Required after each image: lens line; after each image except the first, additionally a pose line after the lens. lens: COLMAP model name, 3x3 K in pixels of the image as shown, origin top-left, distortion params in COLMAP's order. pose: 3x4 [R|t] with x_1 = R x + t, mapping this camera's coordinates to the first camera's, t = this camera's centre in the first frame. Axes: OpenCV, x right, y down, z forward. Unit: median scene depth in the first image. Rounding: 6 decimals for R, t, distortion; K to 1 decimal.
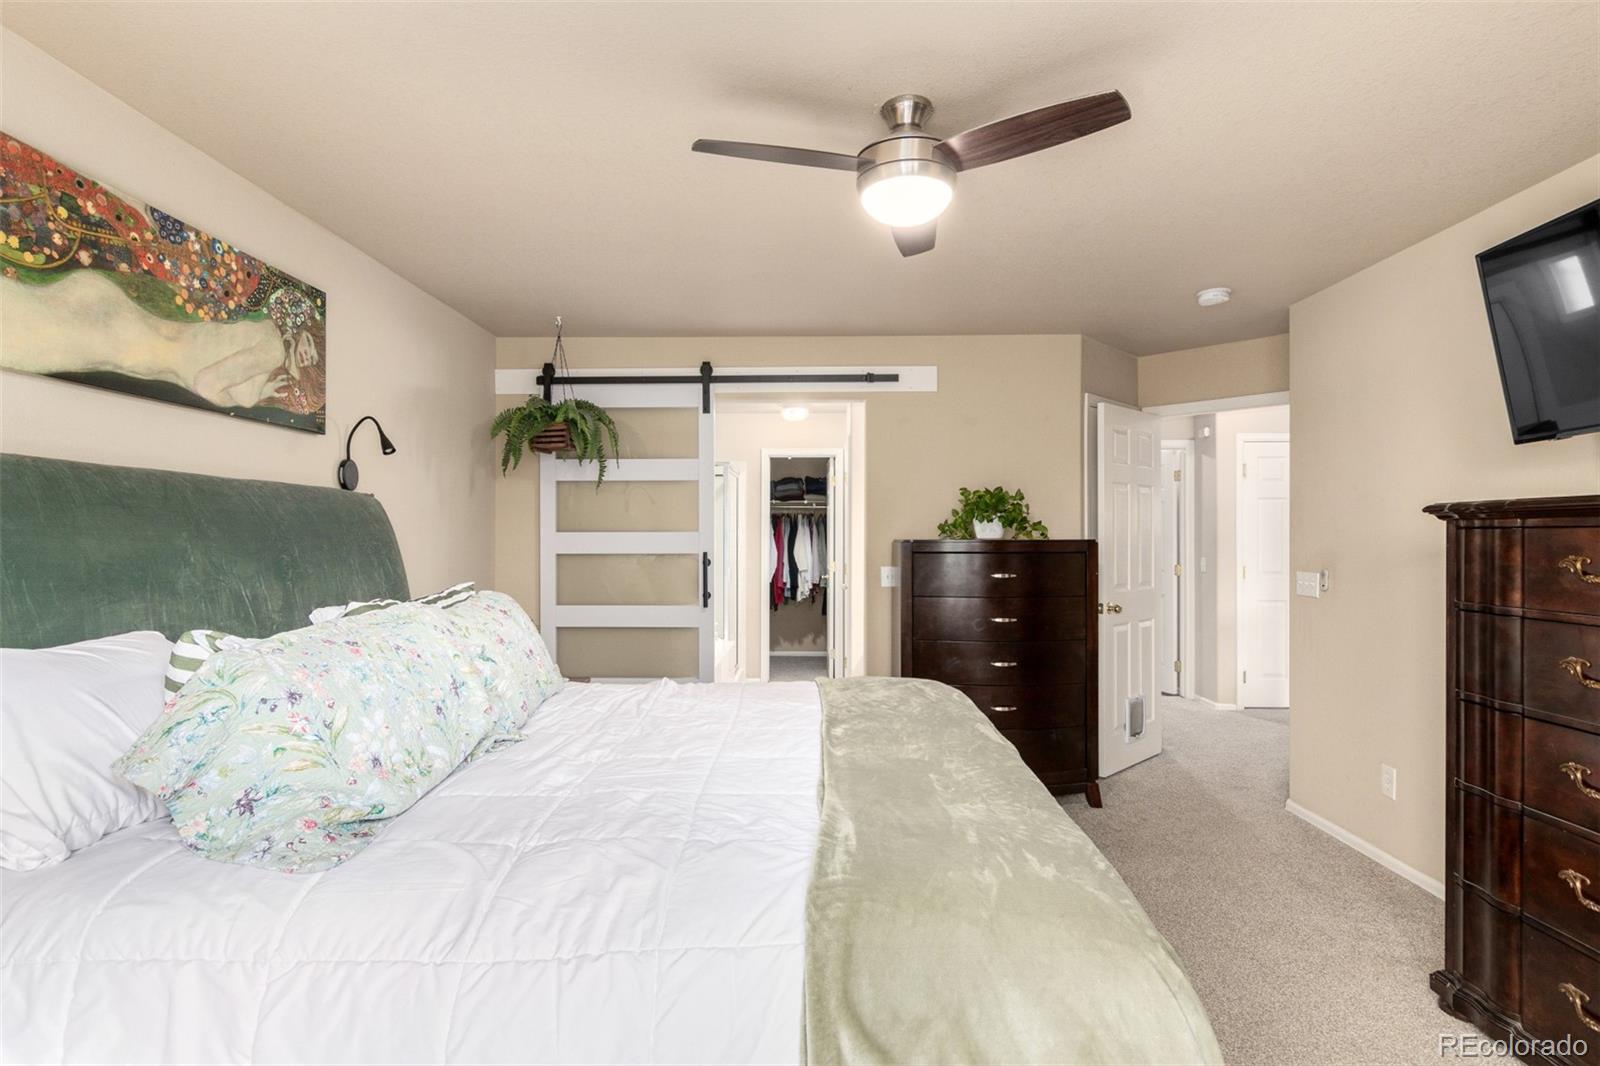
lens RADIAL K [[813.7, 0, 792.5], [0, 813.7, 535.5], [0, 0, 1]] dist [-0.000852, -0.002337]
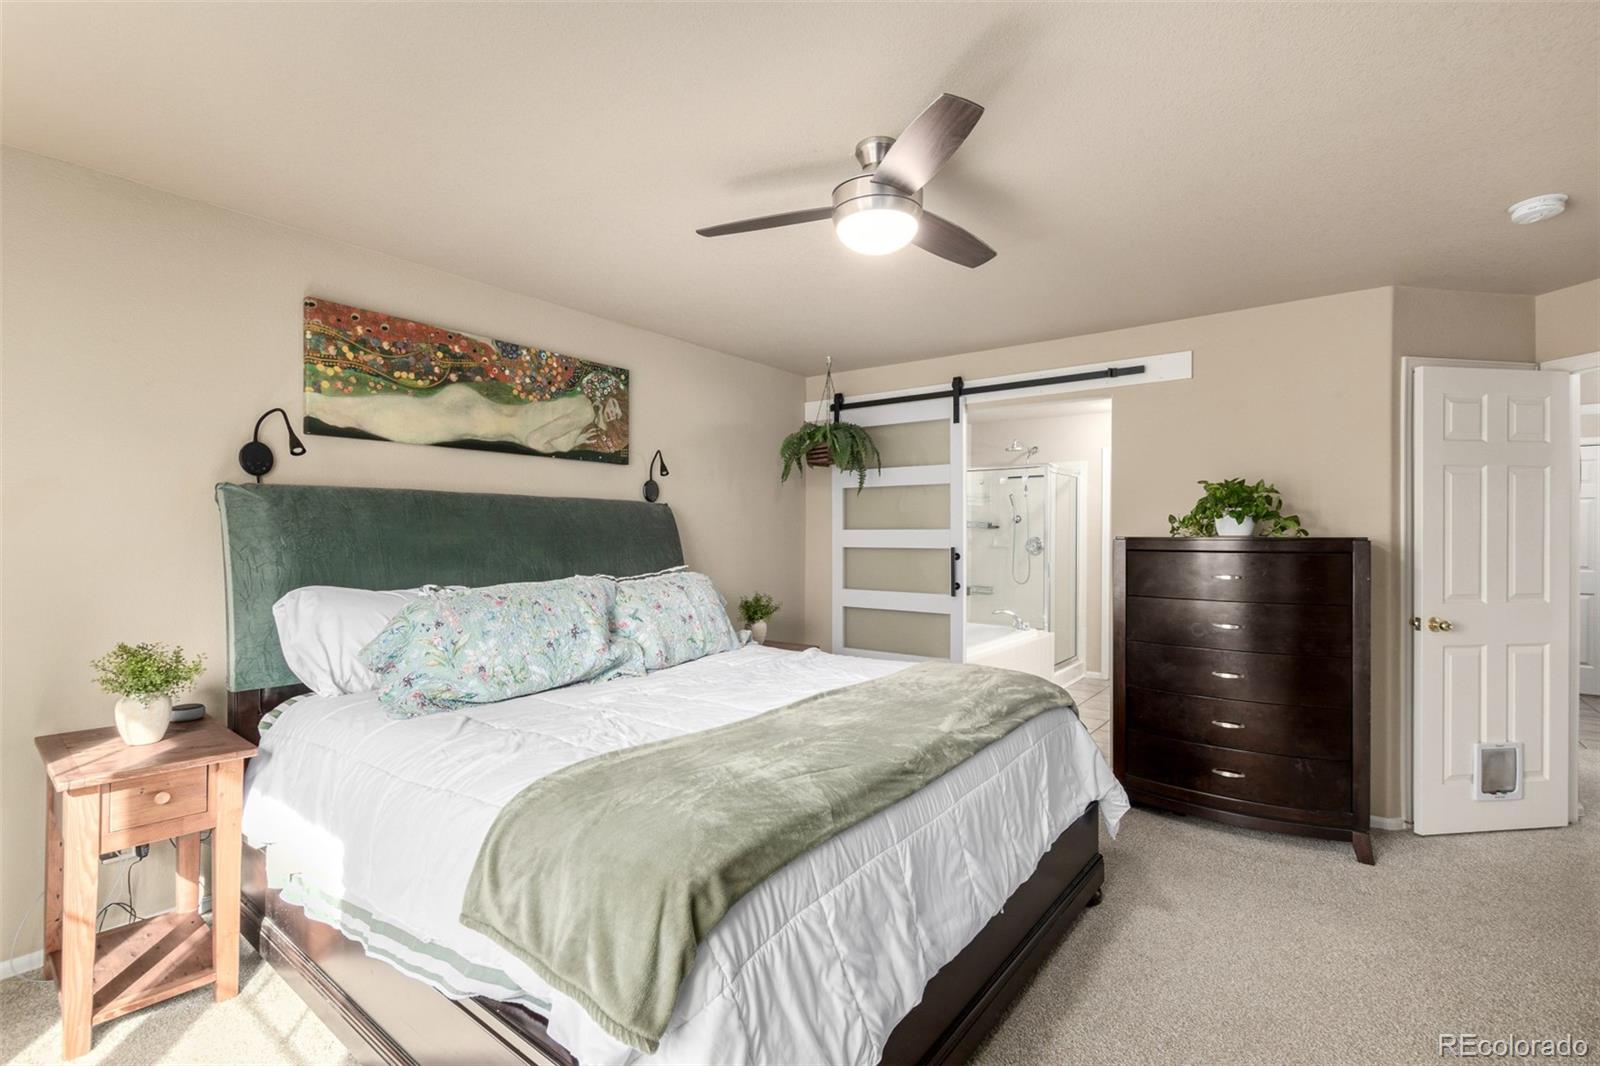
lens RADIAL K [[726.2, 0, 791.5], [0, 726.2, 534.8], [0, 0, 1]] dist [0.001317, -0.000194]
pose [[0.811215, 0.002480, -0.584743, 0.523535], [-0.000605, 0.999994, 0.003402, 0.000161], [0.584748, -0.002407, 0.811211, 0.103254]]
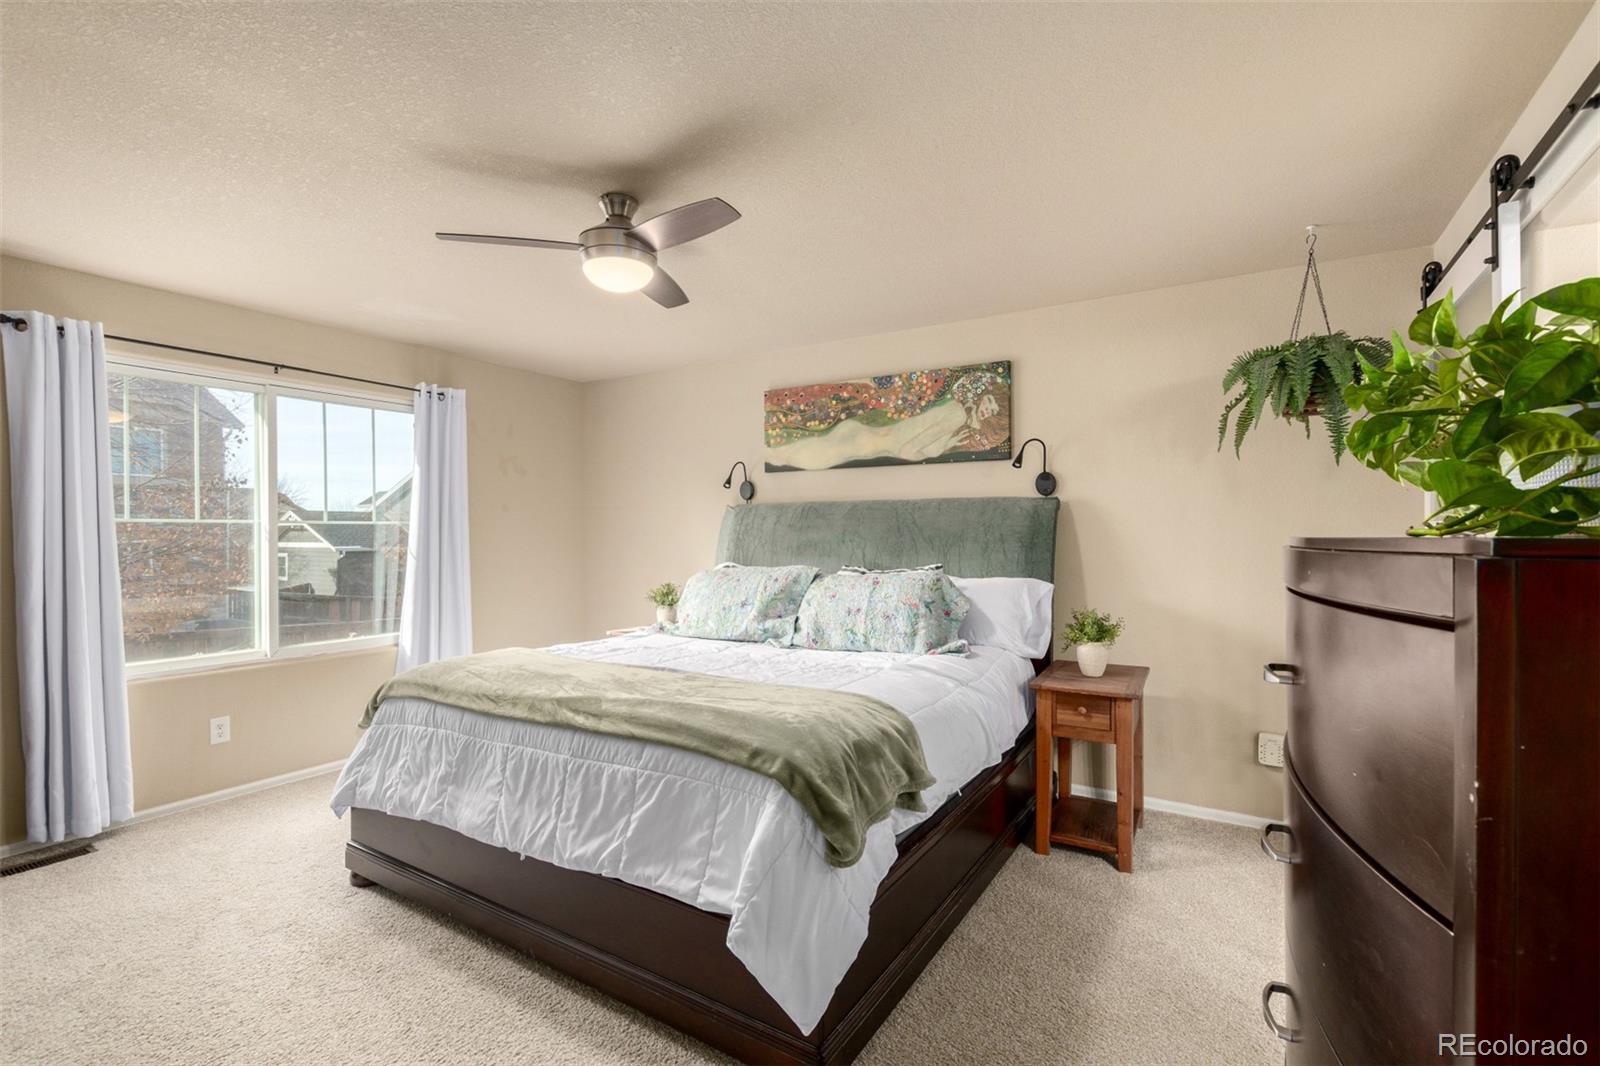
lens RADIAL K [[727.8, 0, 790.3], [0, 727.8, 531.4], [0, 0, 1]] dist [0.000963, 0.000071]
pose [[-0.509645, 0.002448, -0.860381, 0.840315], [0.005096, 0.999987, -0.000173, 0.001541], [0.860370, -0.004473, -0.509651, 1.530884]]
